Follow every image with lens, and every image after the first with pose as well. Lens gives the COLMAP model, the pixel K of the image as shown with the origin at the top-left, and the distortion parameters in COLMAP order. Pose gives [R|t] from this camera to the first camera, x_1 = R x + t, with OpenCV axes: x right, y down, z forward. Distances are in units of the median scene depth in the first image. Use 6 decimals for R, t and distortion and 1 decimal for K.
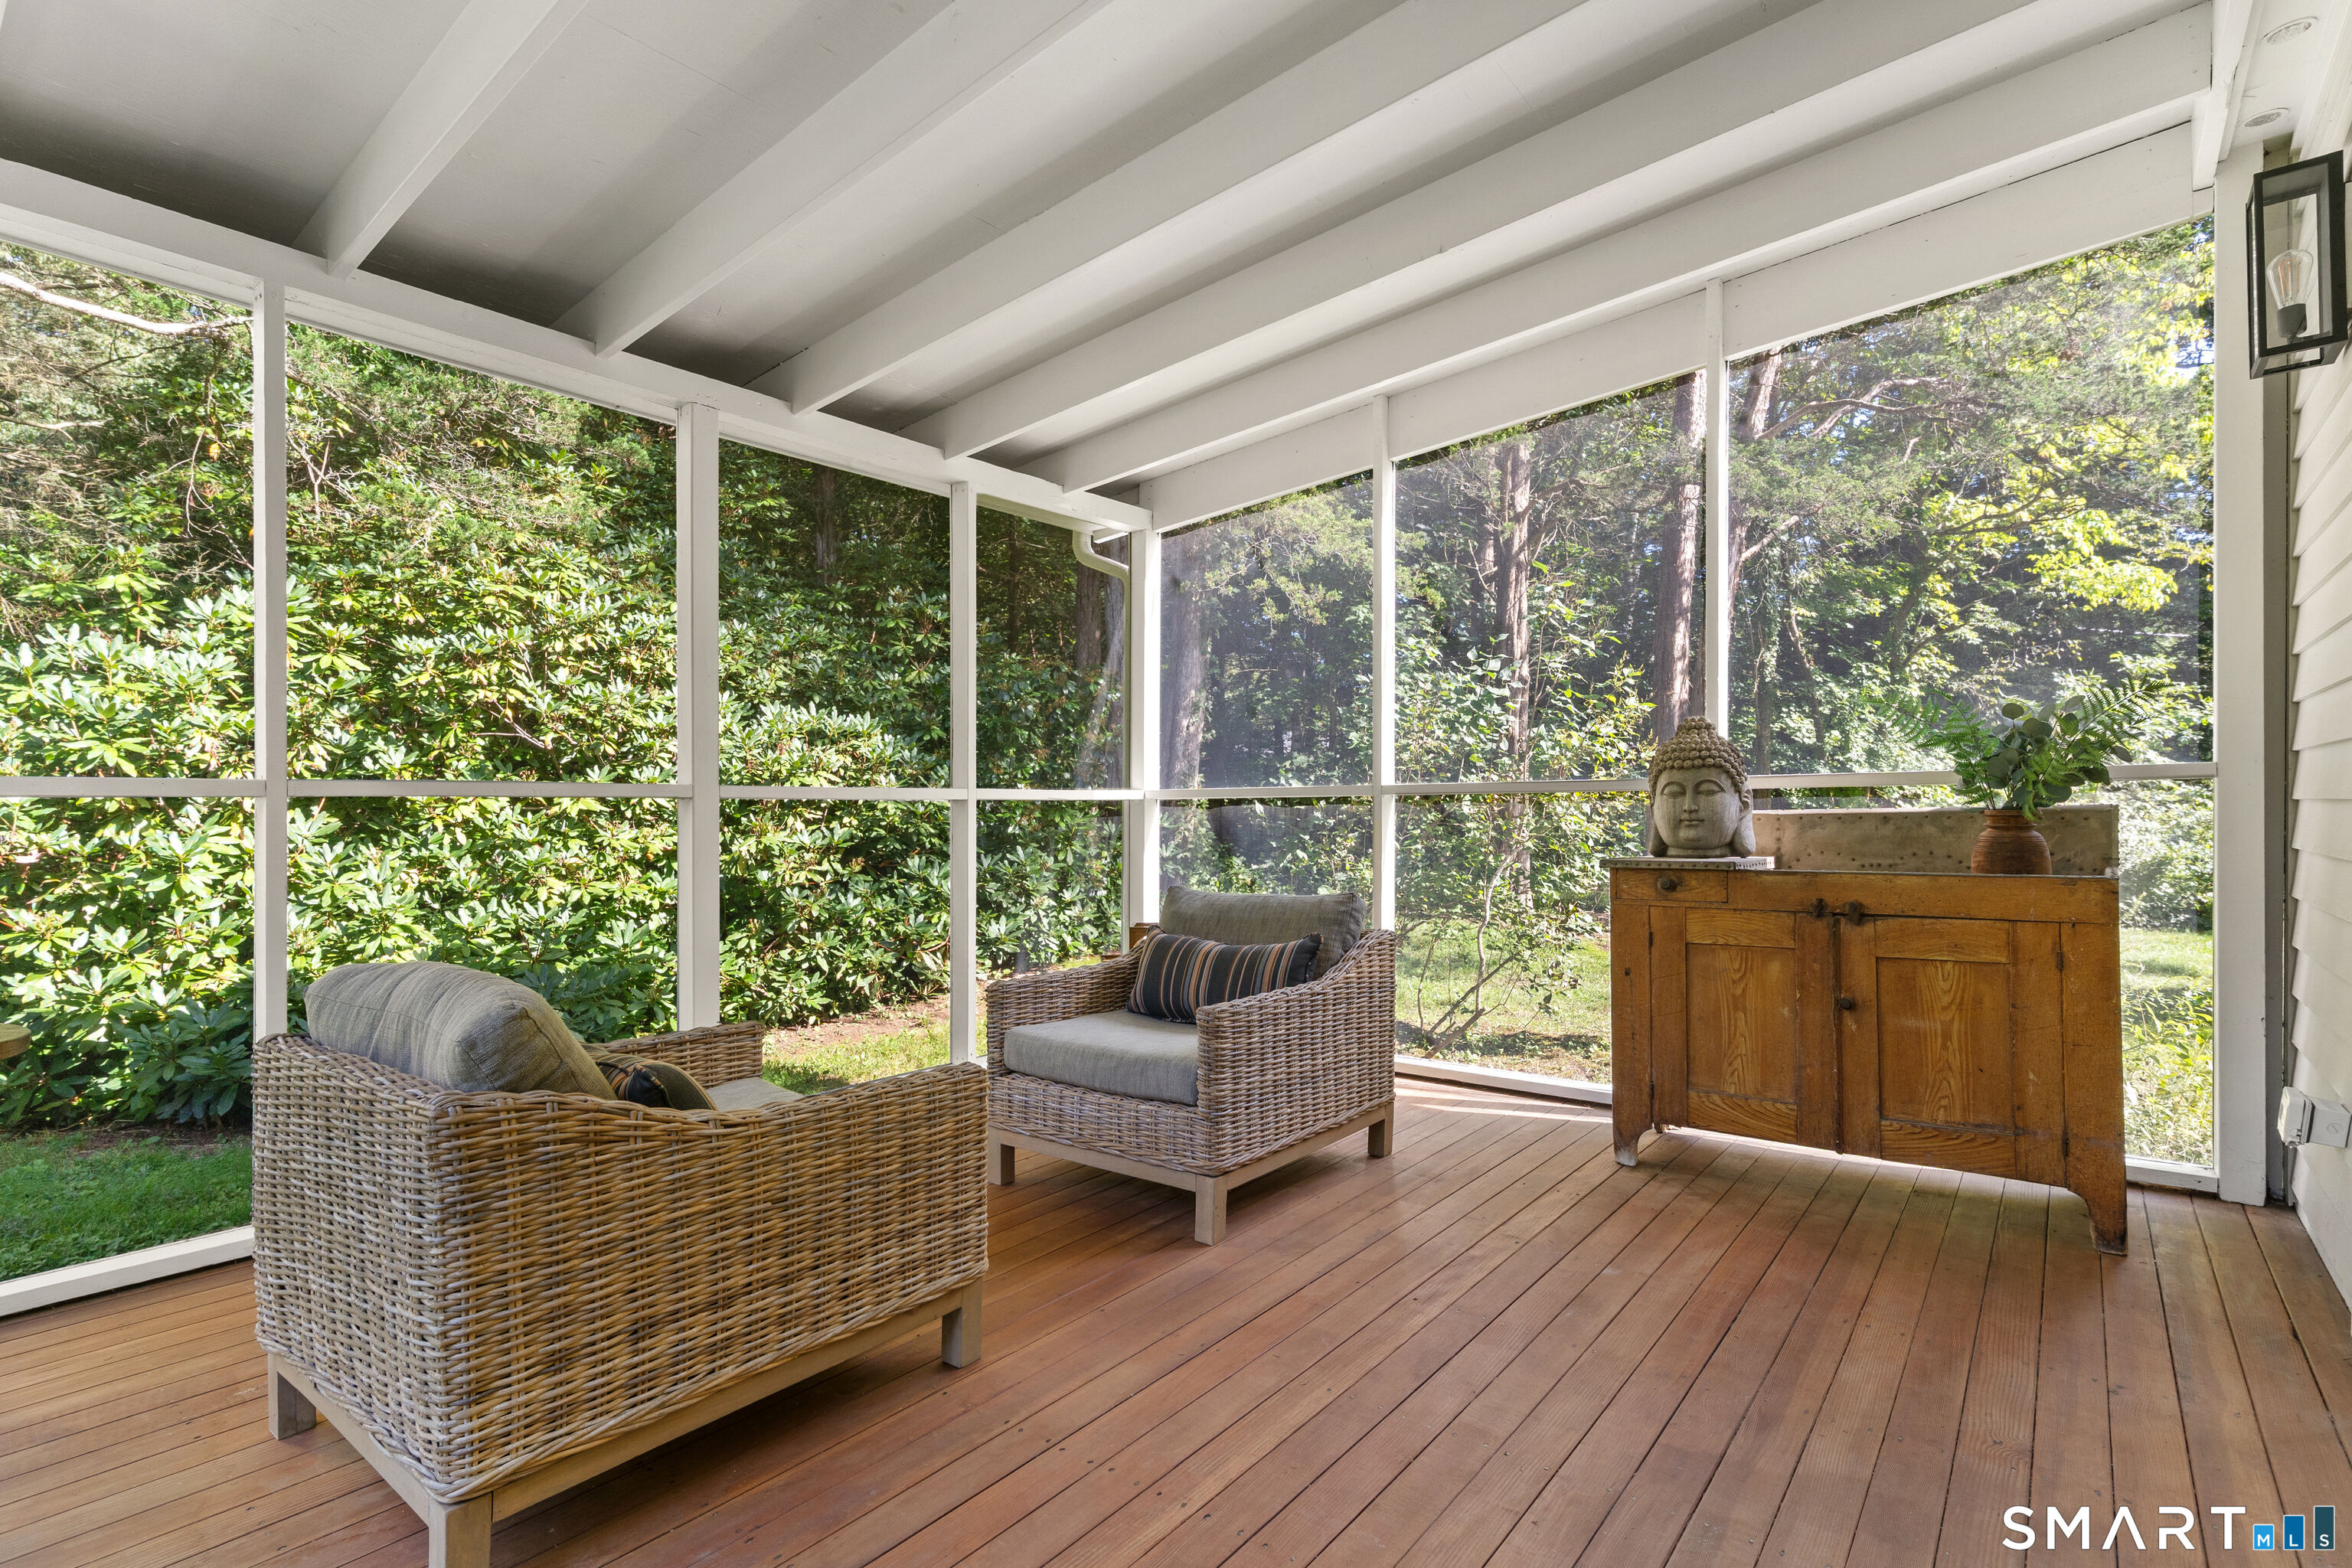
lens RADIAL K [[1130.9, 0, 1175.6], [0, 1130.9, 807.7], [0, 0, 1]] dist [-0.001361, -0.000024]
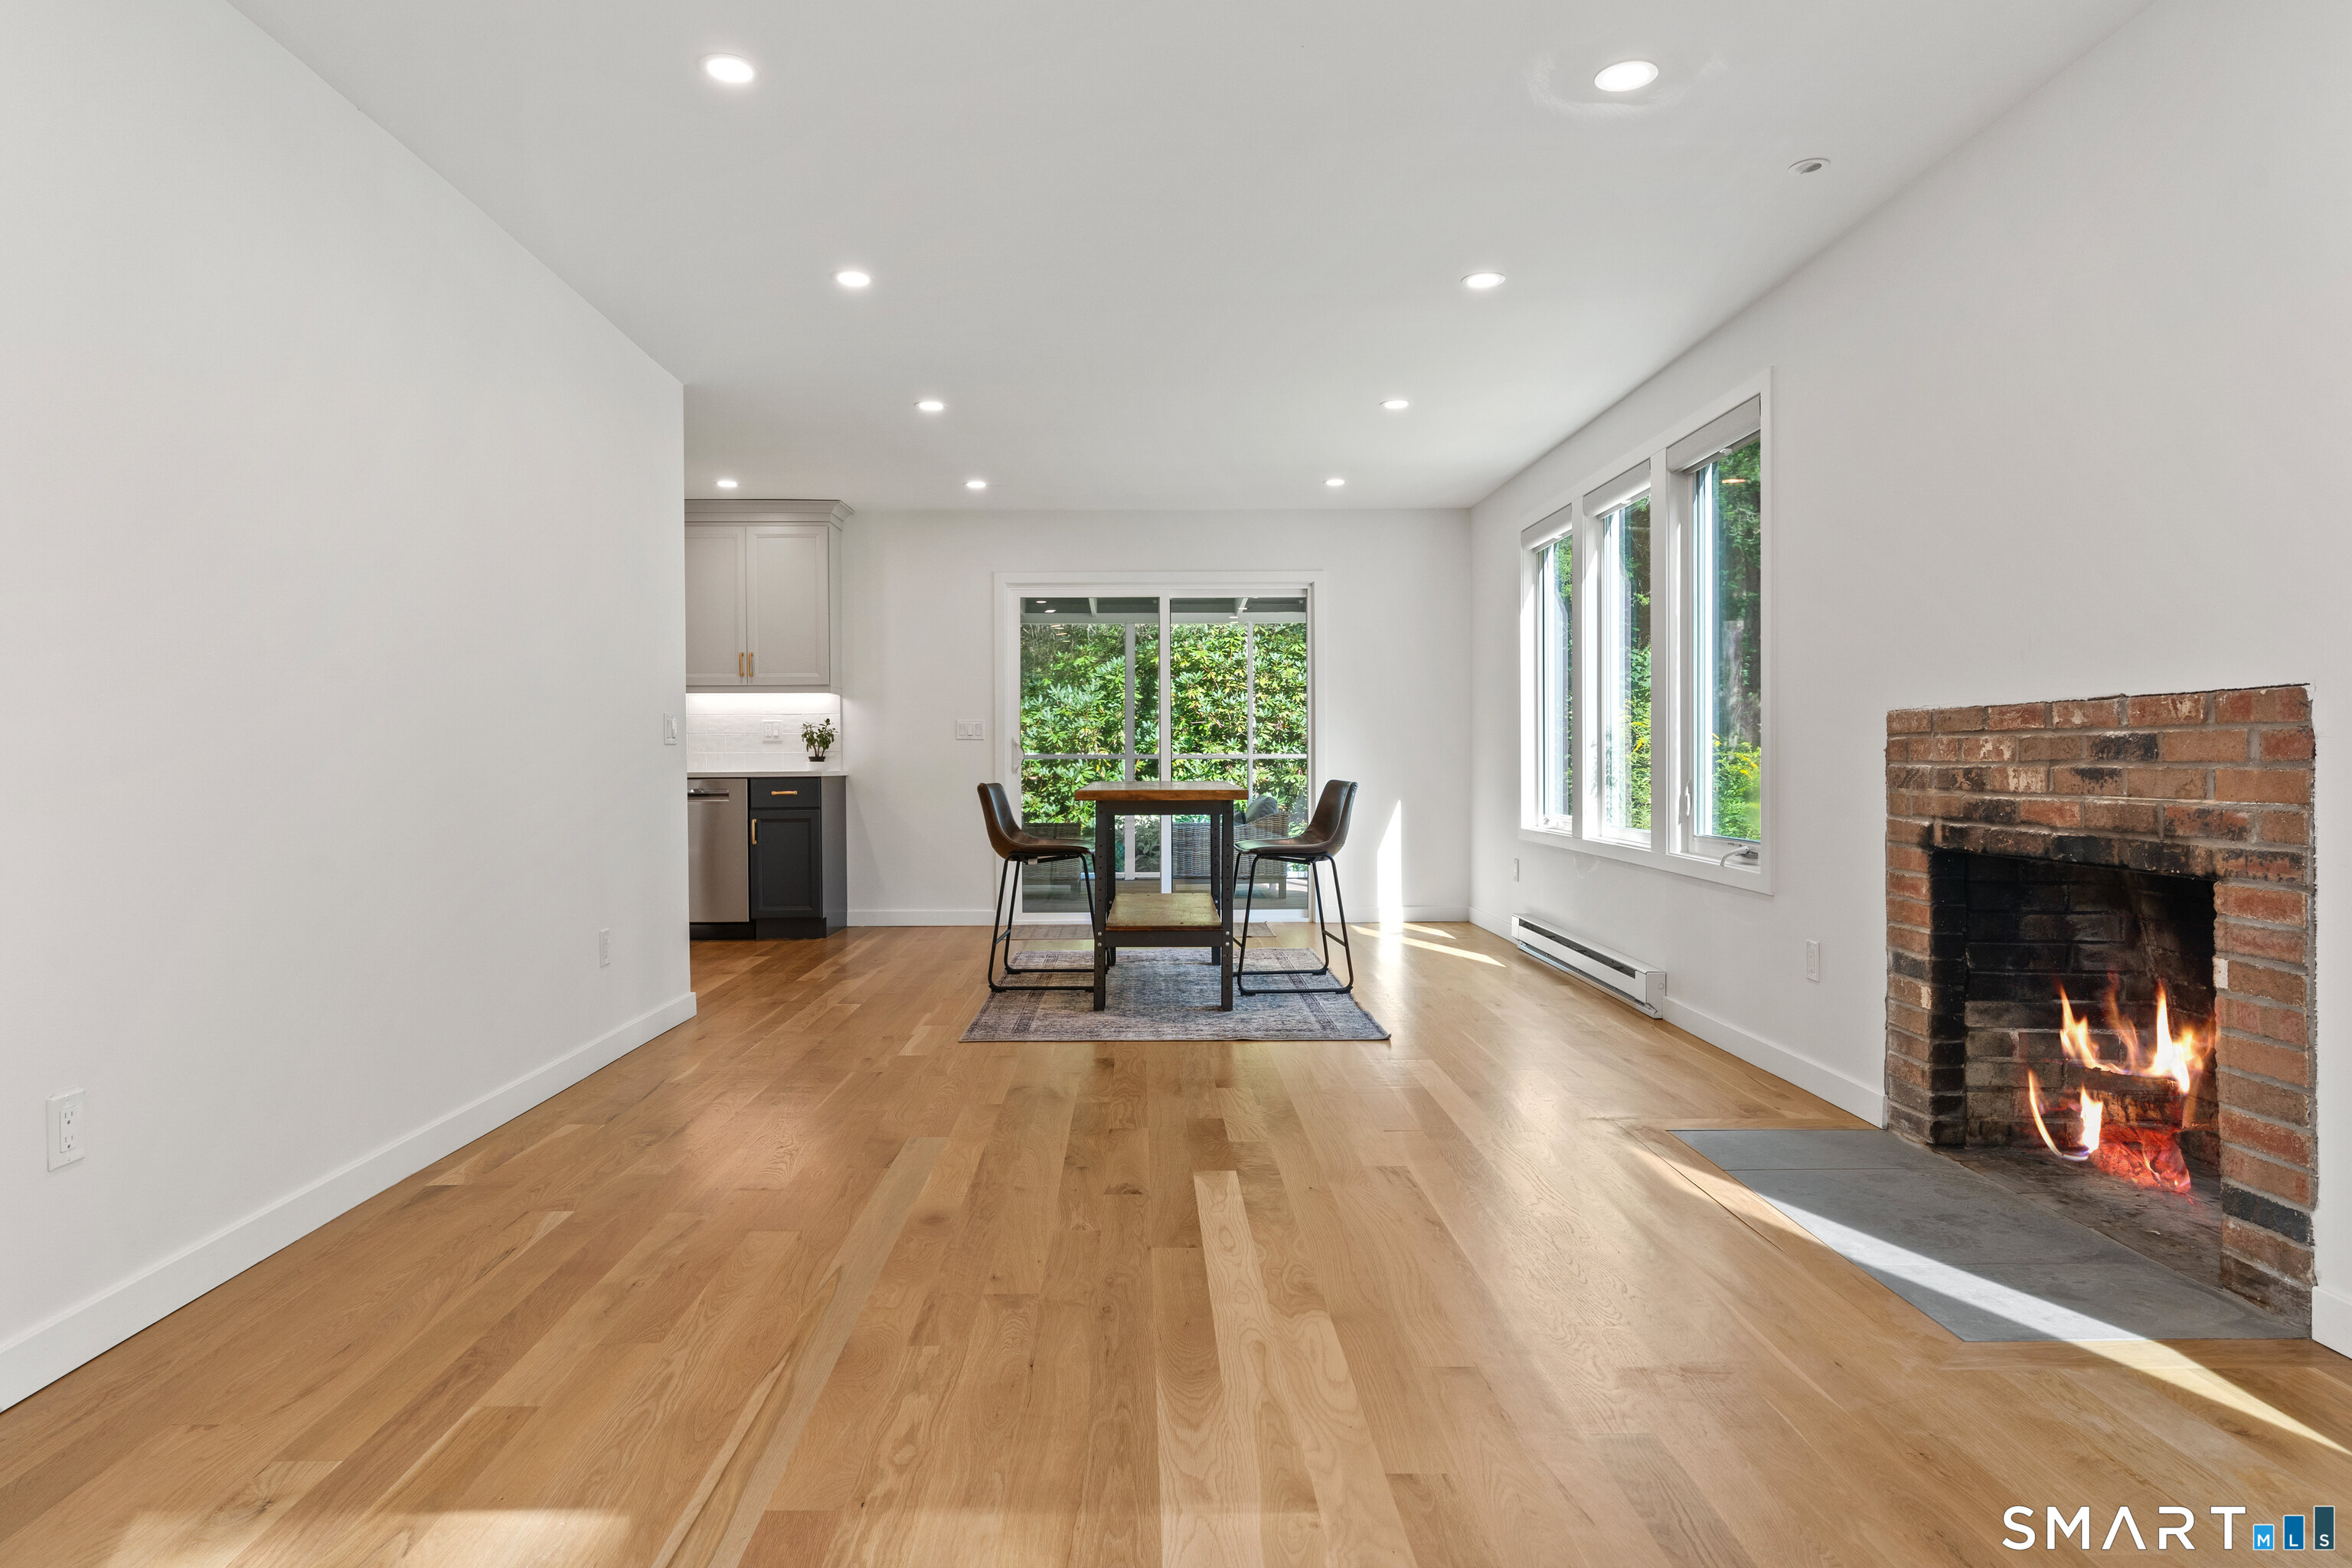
lens RADIAL K [[1364.7, 0, 1176.0], [0, 1364.7, 784.0], [0, 0, 1]] dist [-0.001573, 0.001024]
pose [[0.644397, 0.019808, -0.764435, 1.653405], [0.001261, 0.999636, 0.026965, -0.027492], [0.764690, -0.018340, 0.644137, -0.822588]]
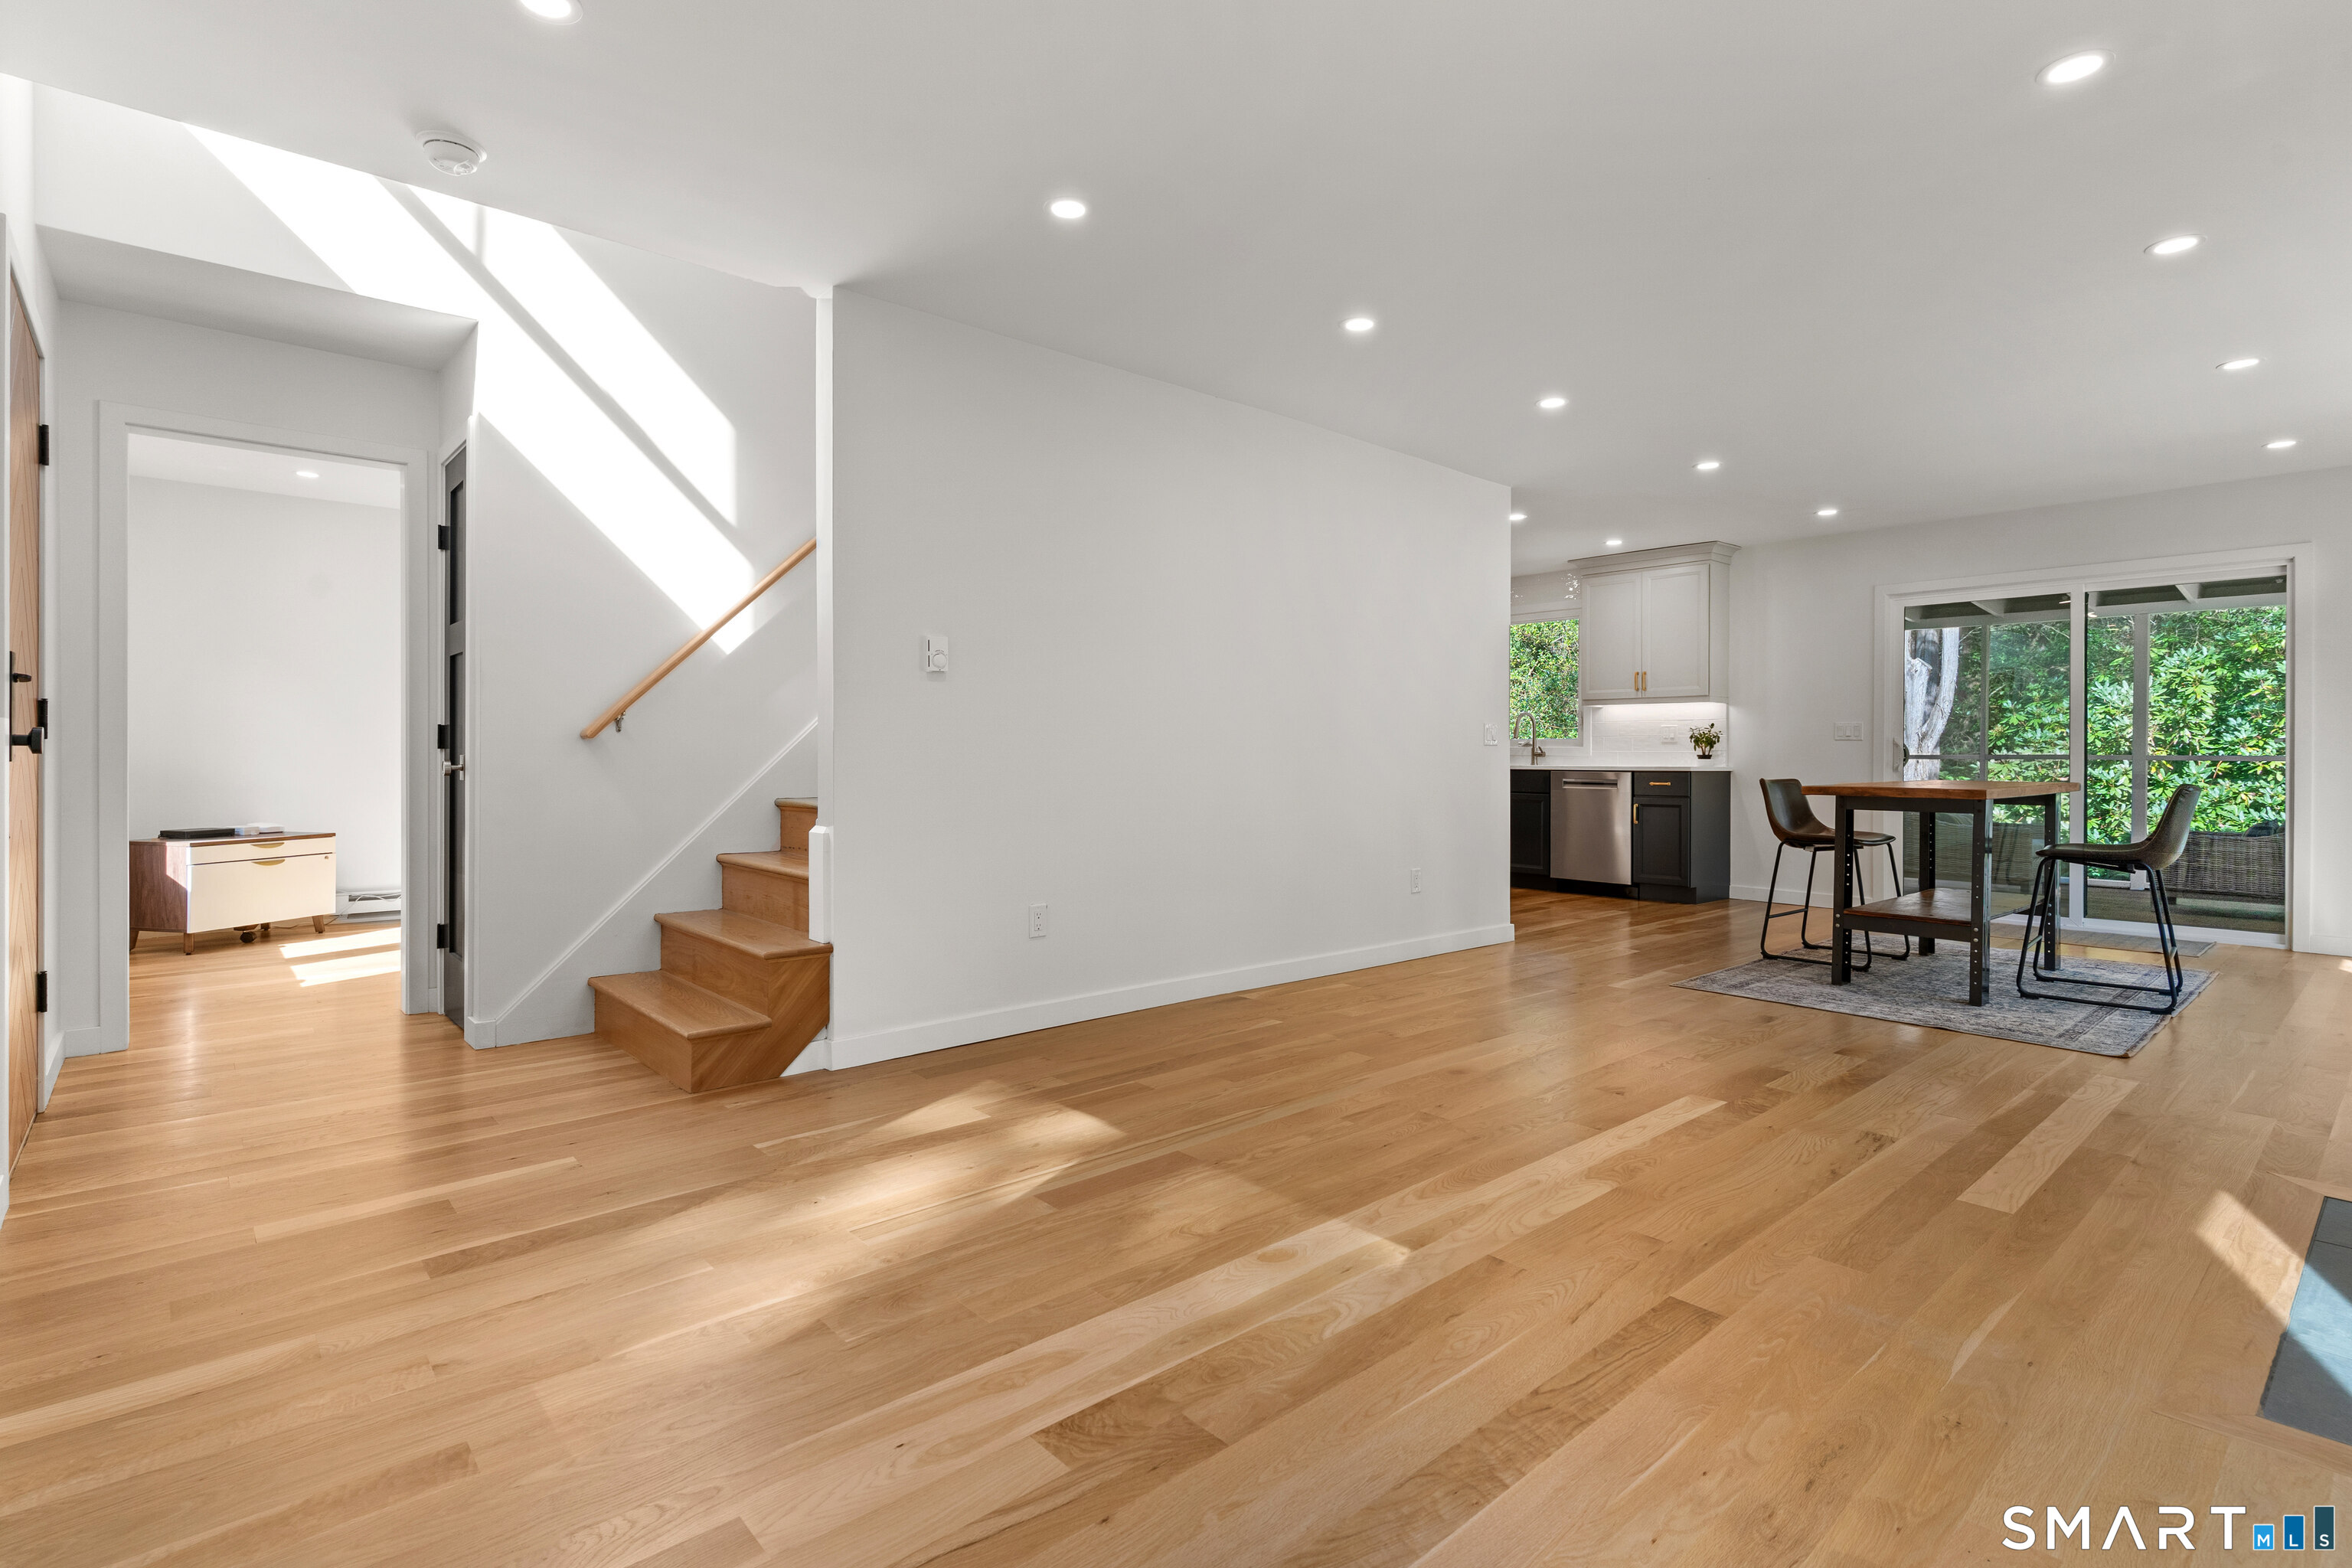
lens RADIAL K [[1145.2, 0, 1171.5], [0, 1145.2, 747.0], [0, 0, 1]] dist [0.000005, -0.000004]
pose [[-0.166606, -0.000312, -0.986024, 1.883671], [0.000282, 1.000000, -0.000364, -0.027580], [0.986024, -0.000339, -0.166606, -0.577245]]
